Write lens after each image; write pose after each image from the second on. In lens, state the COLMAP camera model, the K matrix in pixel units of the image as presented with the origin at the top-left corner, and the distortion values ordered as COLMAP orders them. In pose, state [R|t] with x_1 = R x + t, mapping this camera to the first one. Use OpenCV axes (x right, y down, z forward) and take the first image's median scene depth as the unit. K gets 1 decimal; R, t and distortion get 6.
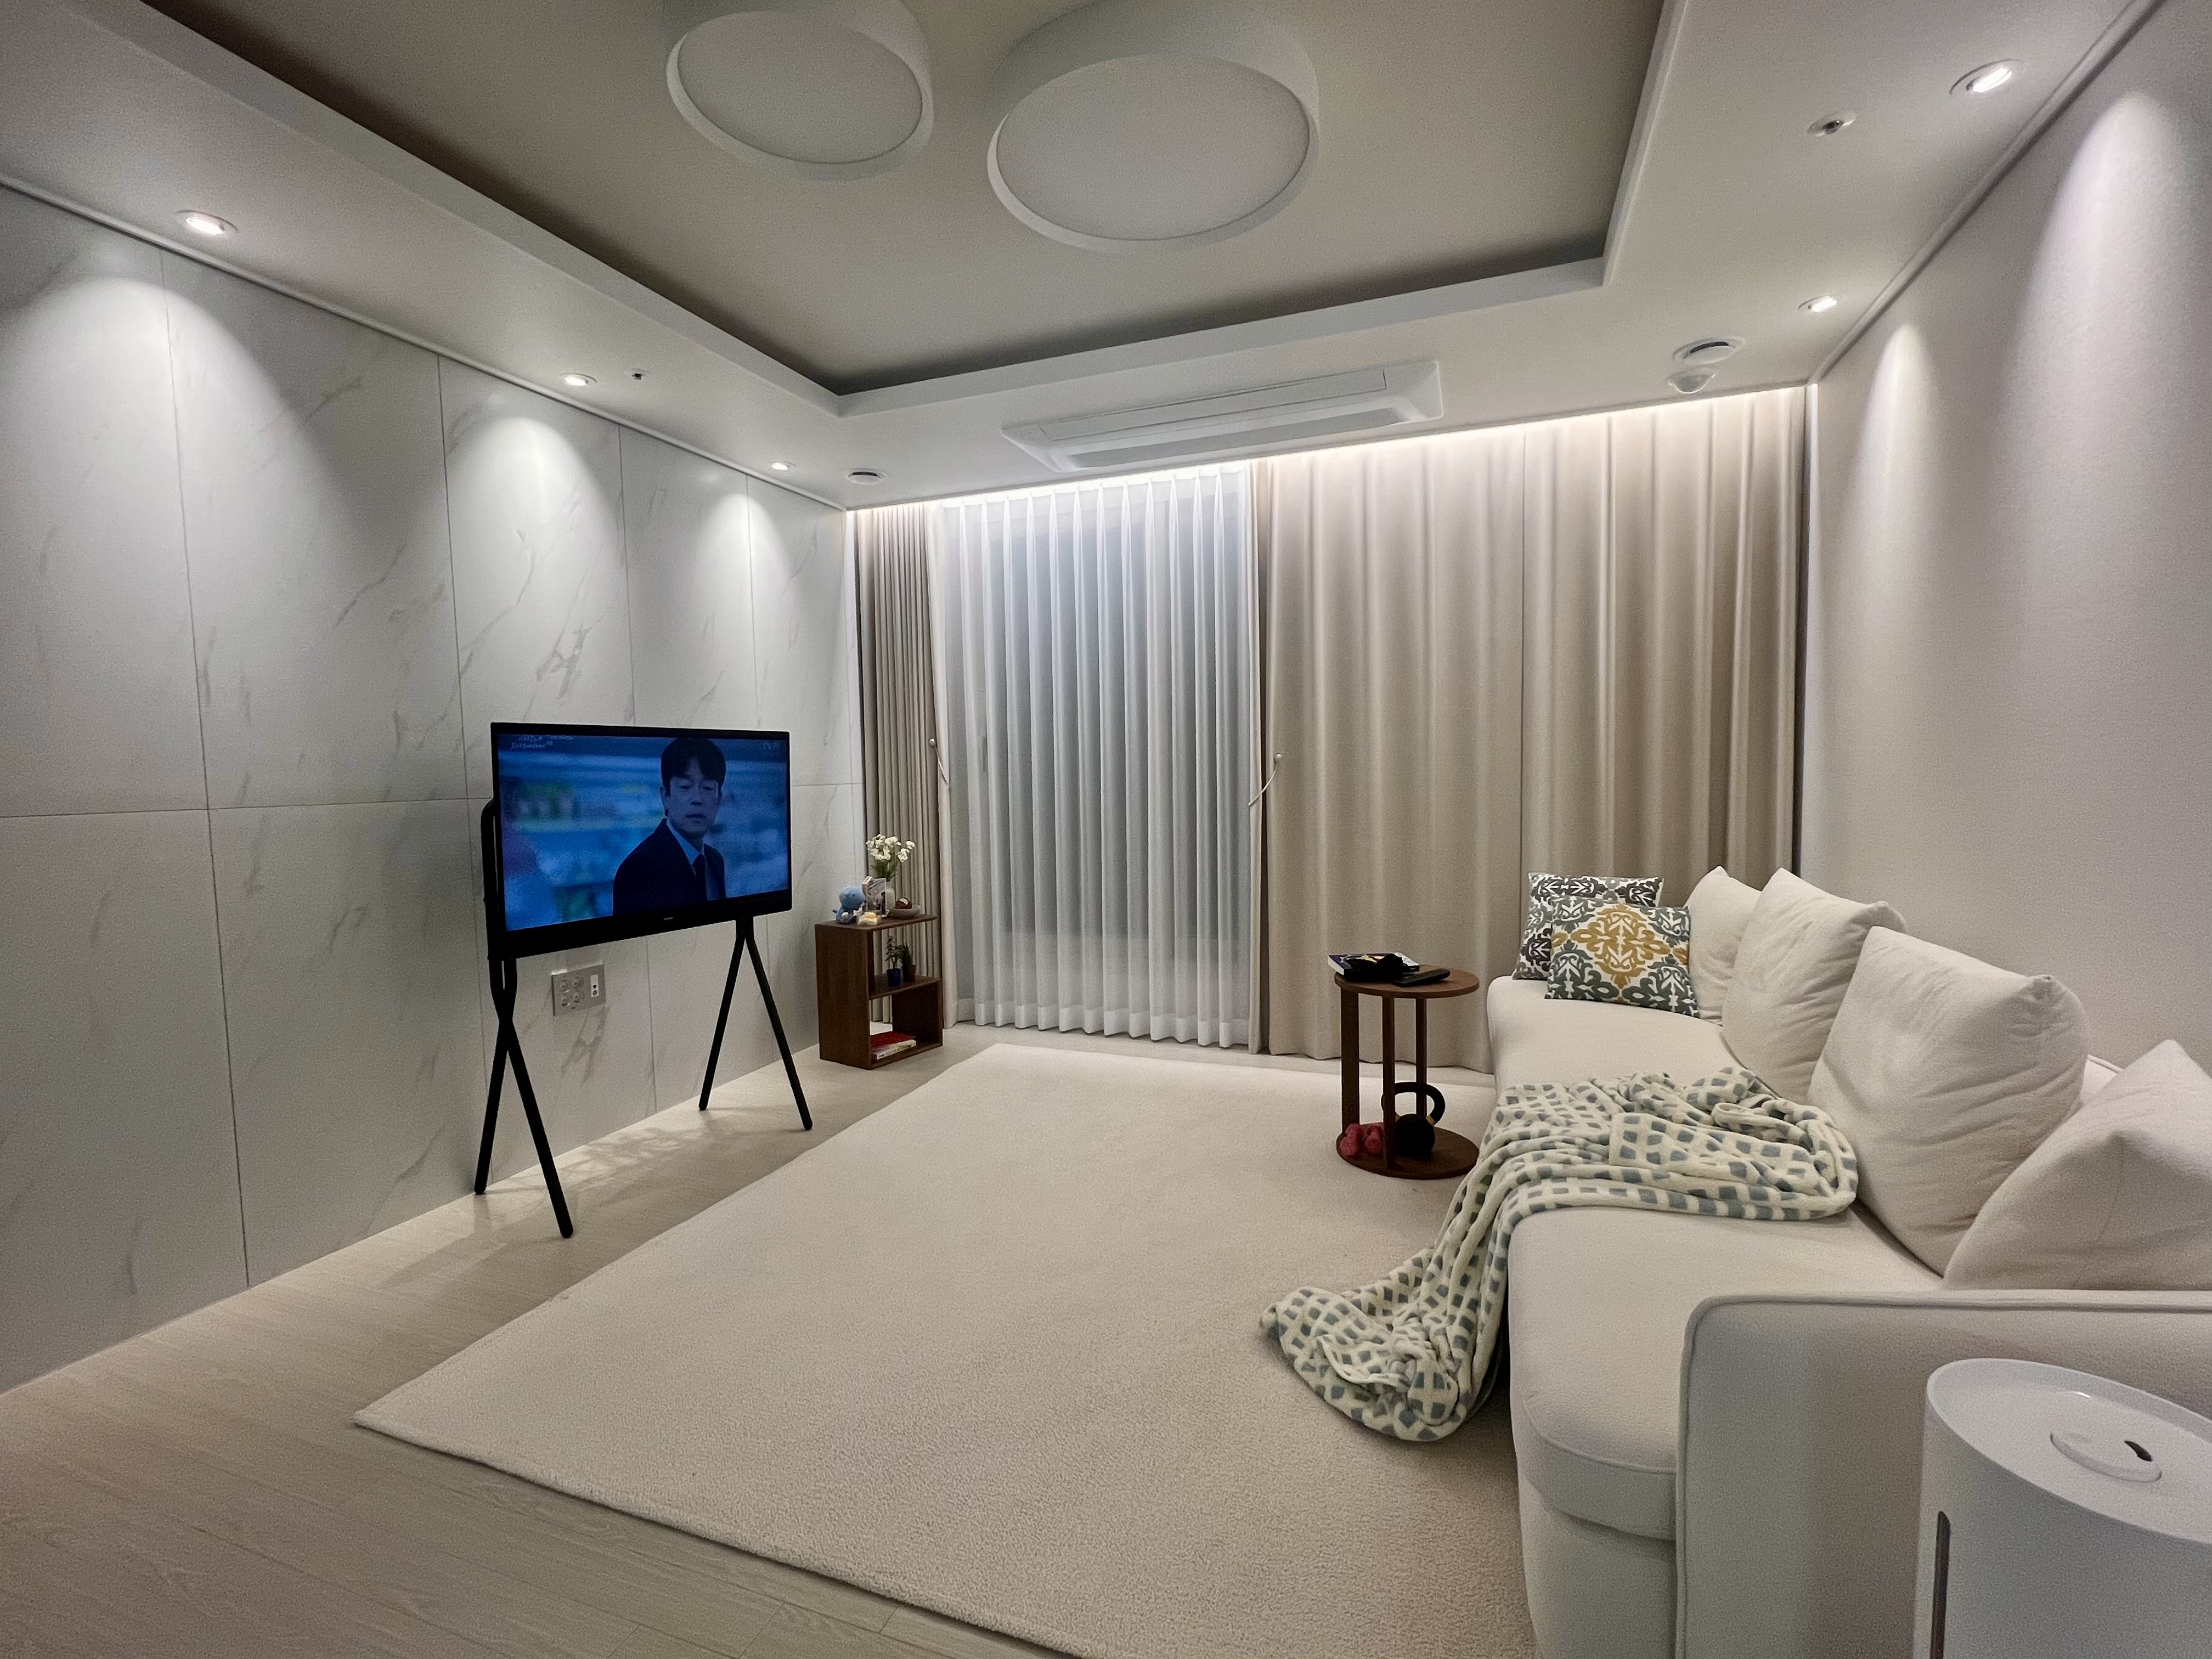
lens RADIAL K [[981.2, 0, 1106.0], [0, 981.2, 829.5], [0, 0, 1]] dist [0.000620, 0.000192]
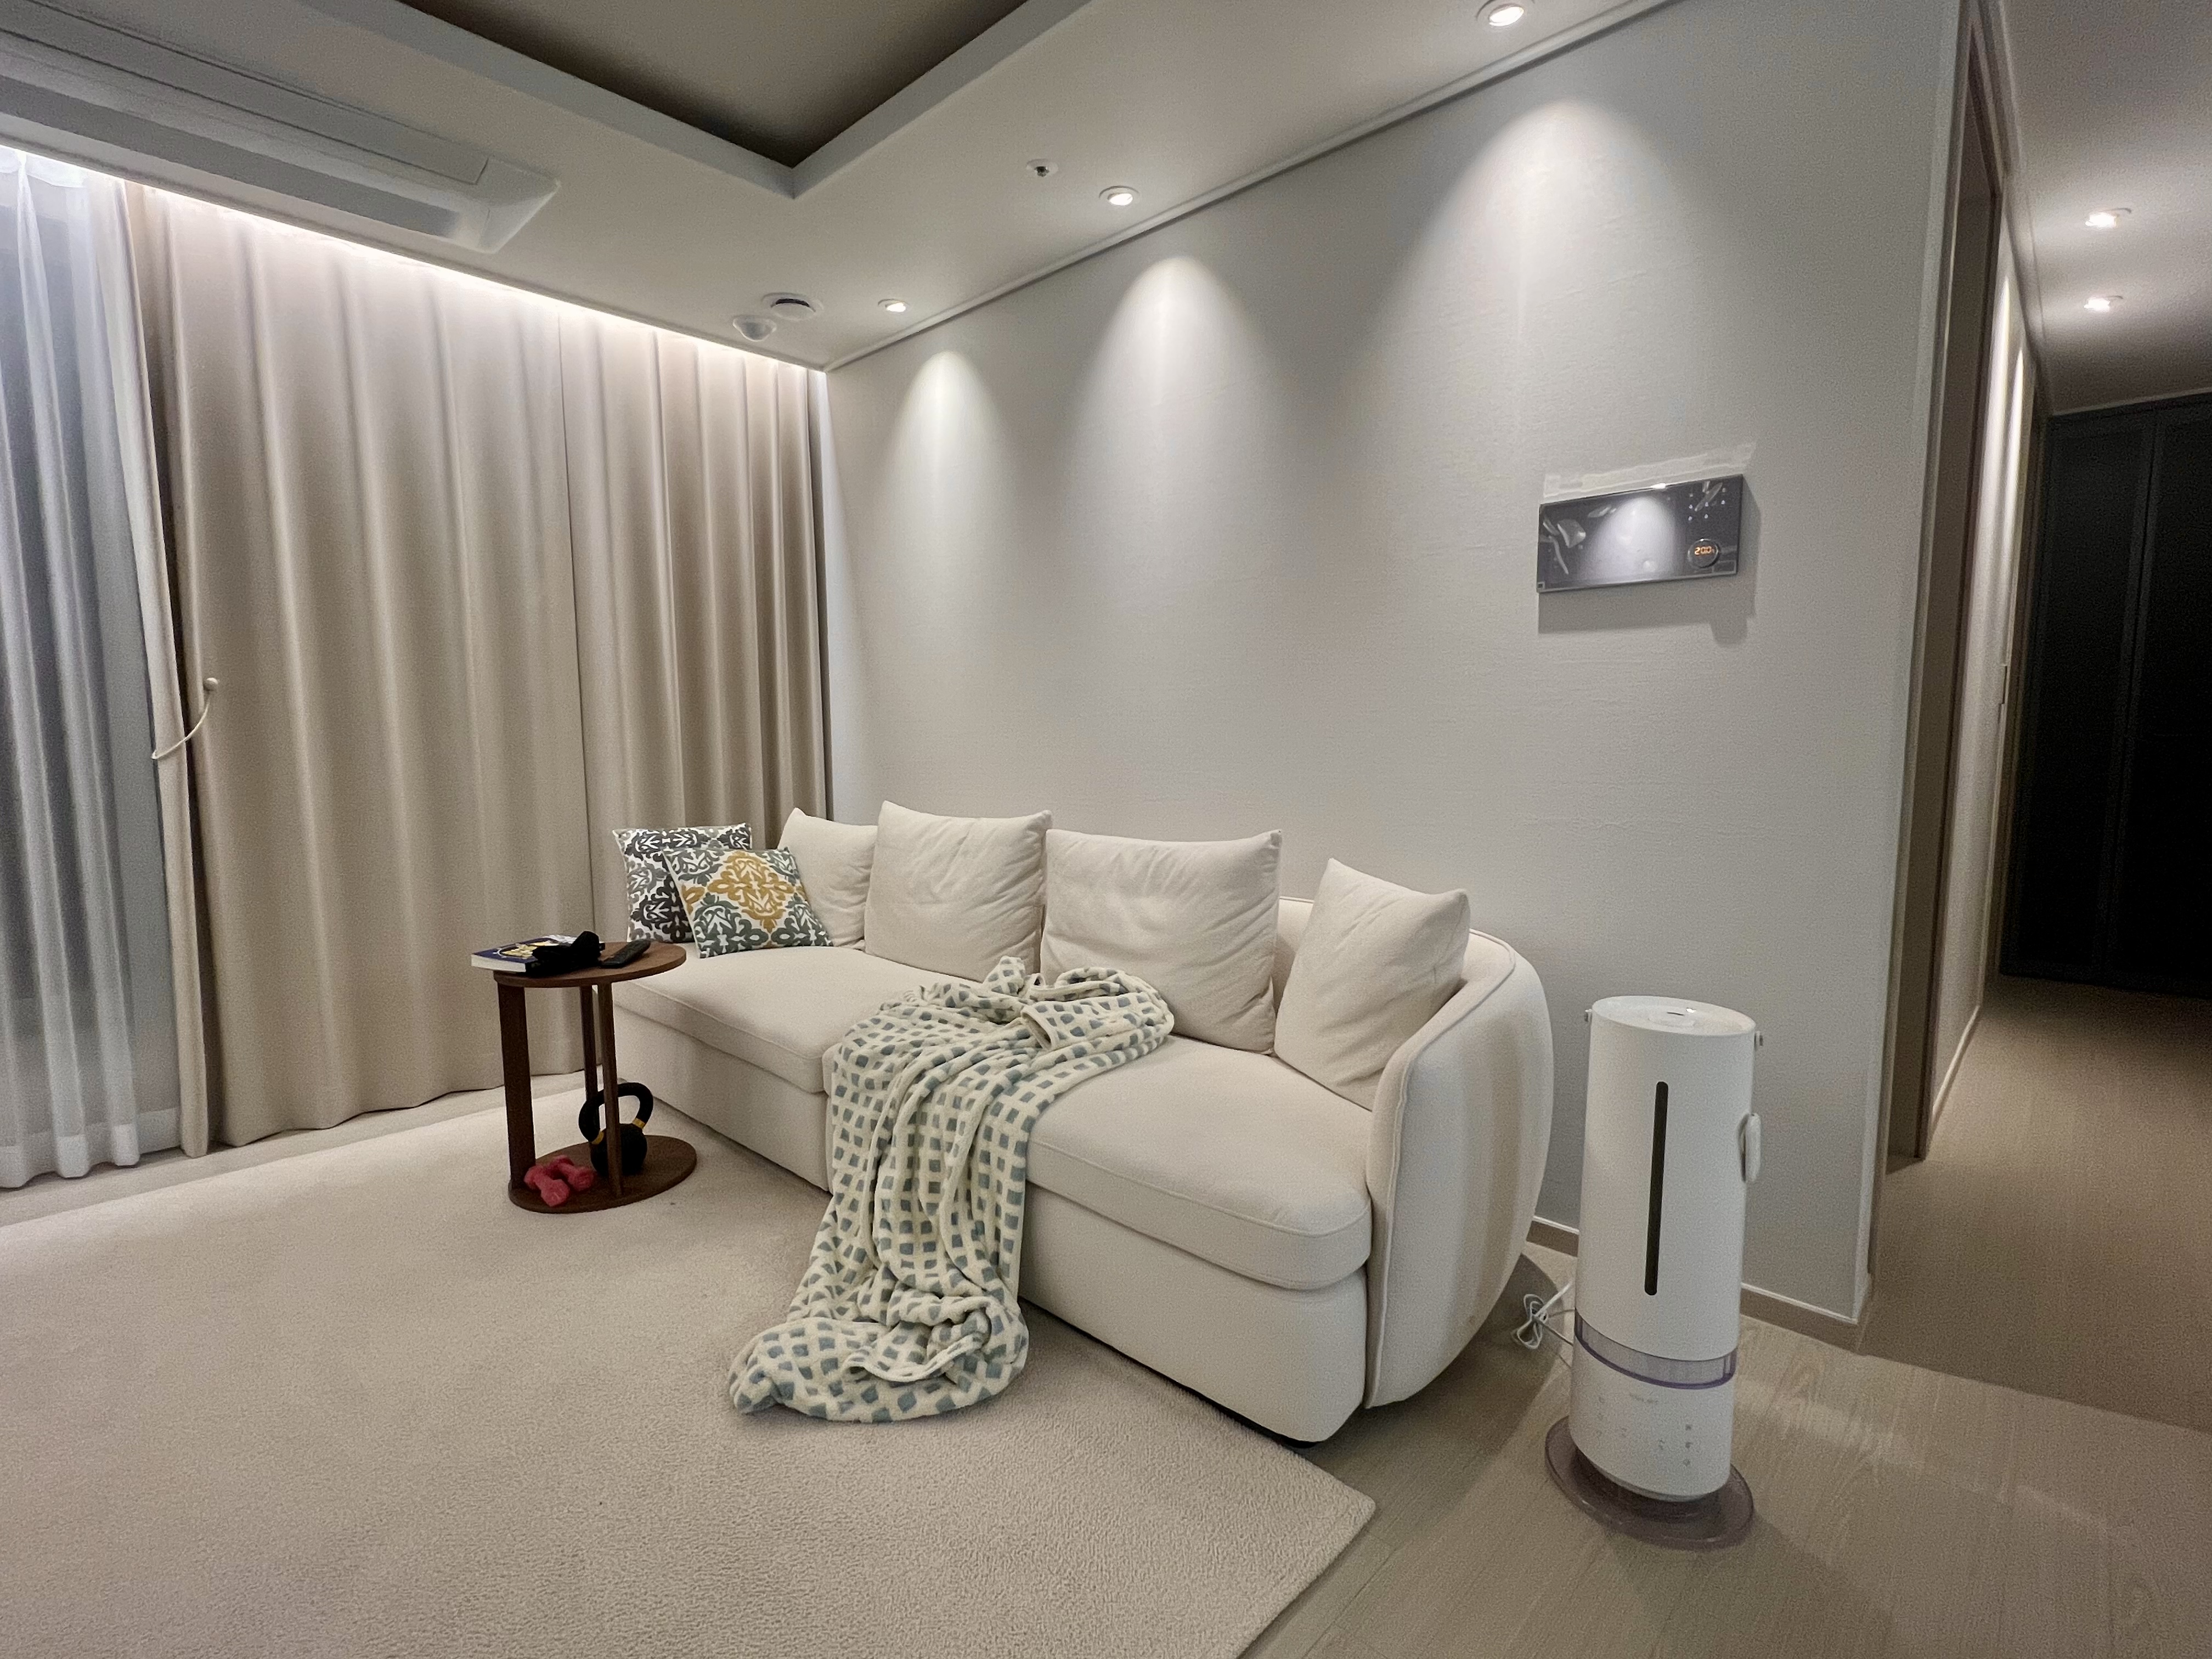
lens RADIAL K [[1029.7, 0, 1106.0], [0, 1029.7, 829.5], [0, 0, 1]] dist [0.003248, -0.005038]
pose [[0.394555, -0.066358, 0.916473, -0.284130], [0.051062, 0.997431, 0.050237, 0.024007], [-0.917452, 0.026976, 0.396930, 0.276894]]
